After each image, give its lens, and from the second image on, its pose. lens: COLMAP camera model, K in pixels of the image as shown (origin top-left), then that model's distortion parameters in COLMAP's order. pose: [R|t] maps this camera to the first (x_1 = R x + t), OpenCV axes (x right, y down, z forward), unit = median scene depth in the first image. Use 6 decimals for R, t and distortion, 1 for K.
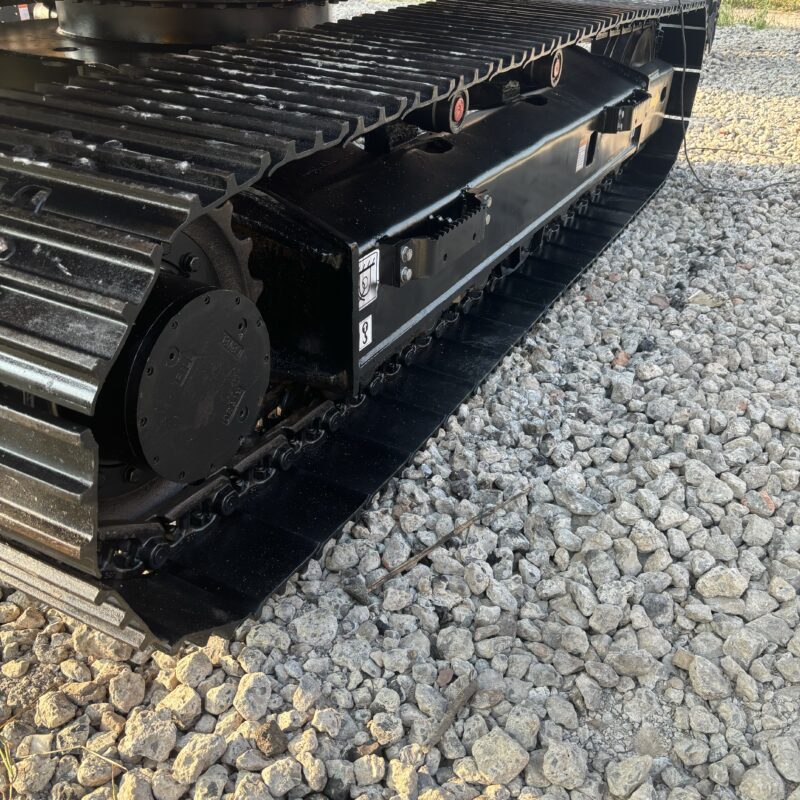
lens RADIAL K [[821.6, 0, 399.6], [0, 821.6, 396.4], [0, 0, 1]] dist [0.035069, -0.034673]
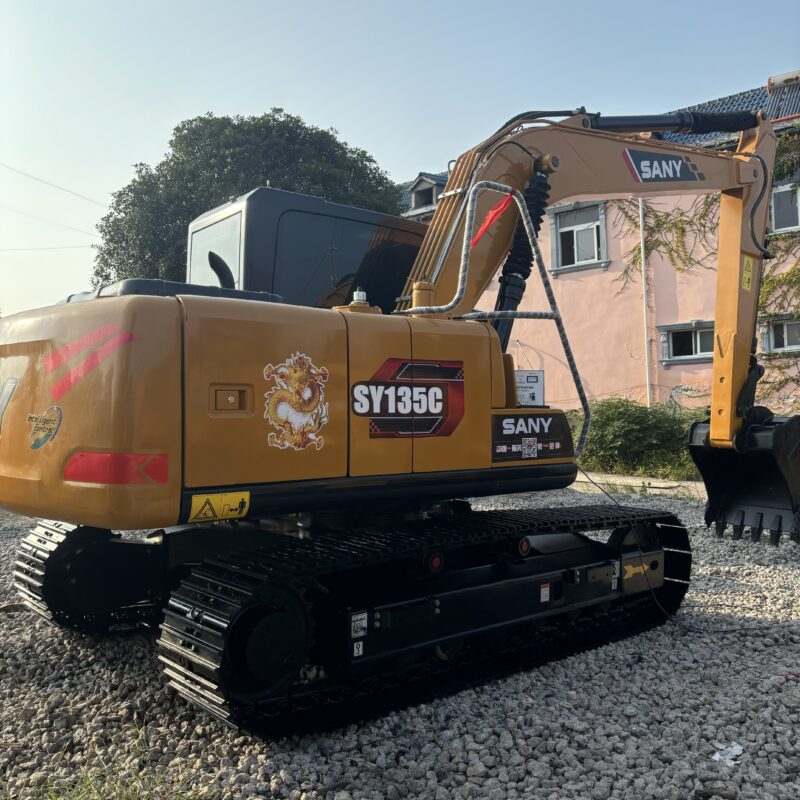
lens RADIAL K [[821.6, 0, 399.6], [0, 821.6, 396.4], [0, 0, 1]] dist [0.035069, -0.034673]
pose [[0.937037, -0.038439, -0.347107, 0.939658], [-0.151198, 0.851289, -0.502441, 0.487549], [0.314802, 0.523288, 0.791877, -1.248936]]
